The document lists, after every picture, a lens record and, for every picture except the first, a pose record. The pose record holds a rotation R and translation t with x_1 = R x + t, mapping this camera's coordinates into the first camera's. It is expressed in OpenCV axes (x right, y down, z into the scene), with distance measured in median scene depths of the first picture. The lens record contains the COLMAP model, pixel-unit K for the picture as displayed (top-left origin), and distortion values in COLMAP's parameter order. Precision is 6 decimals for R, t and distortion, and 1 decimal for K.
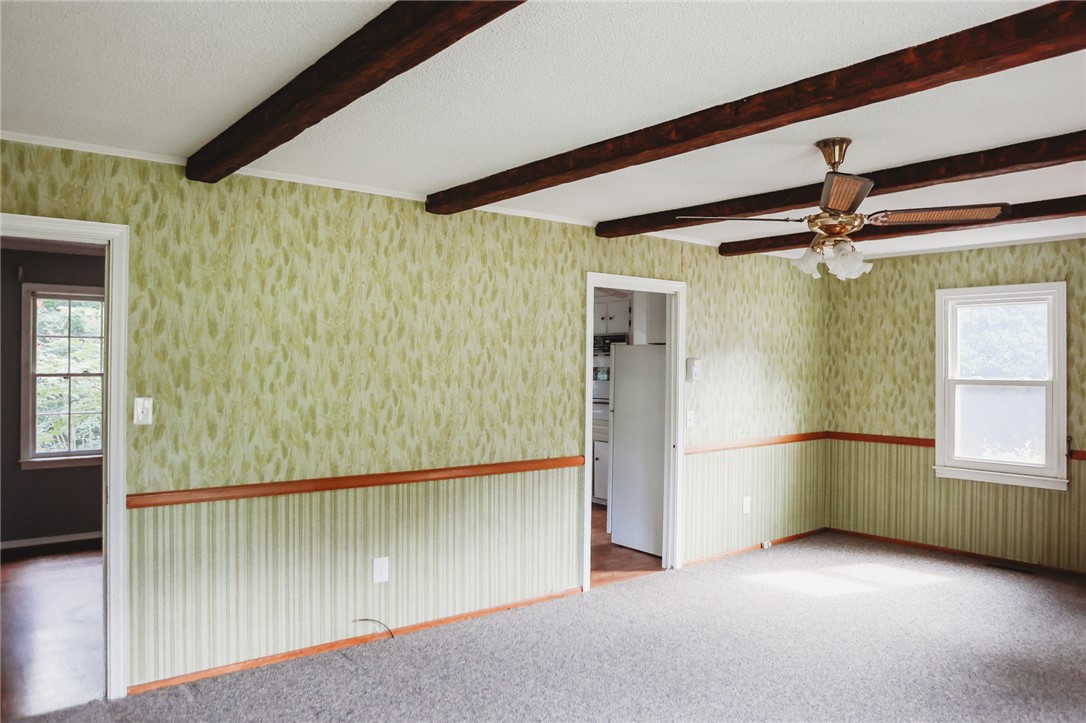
lens RADIAL K [[739.5, 0, 540.7], [0, 739.5, 356.5], [0, 0, 1]] dist [-0.080205, 0.035814]
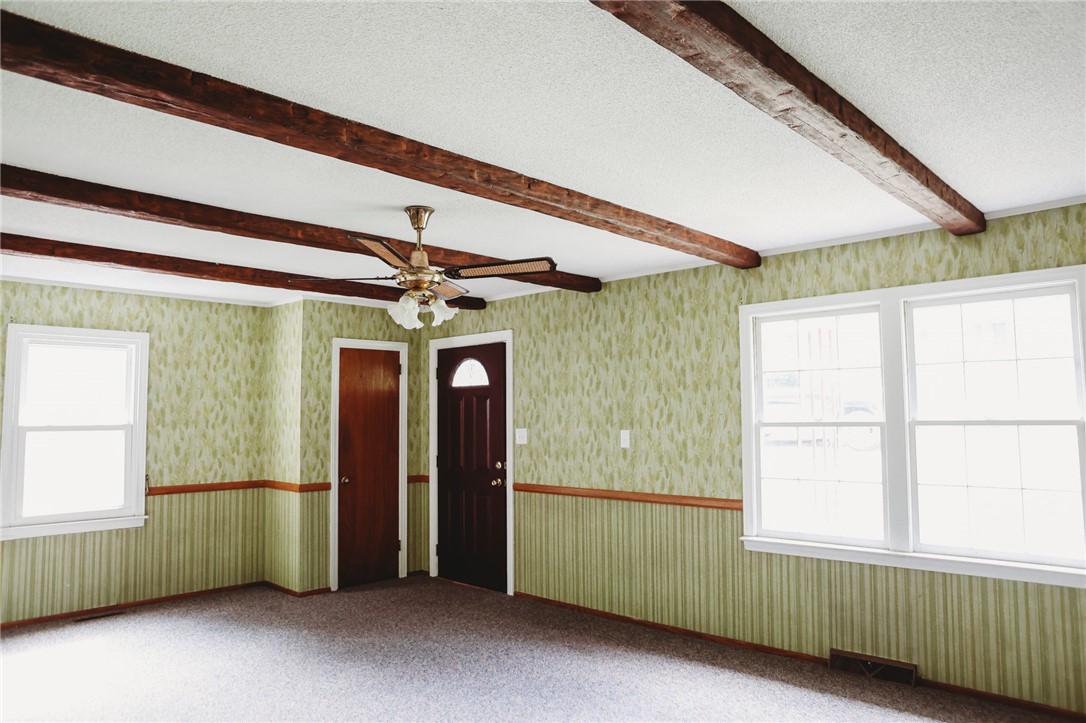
lens RADIAL K [[739.5, 0, 542.4], [0, 739.5, 366.6], [0, 0, 1]] dist [-0.080205, 0.035814]
pose [[-0.131247, 0.052483, 0.989959, -0.423620], [-0.001914, 0.998582, -0.053194, 0.003830], [-0.991348, -0.008876, -0.130961, 0.531441]]
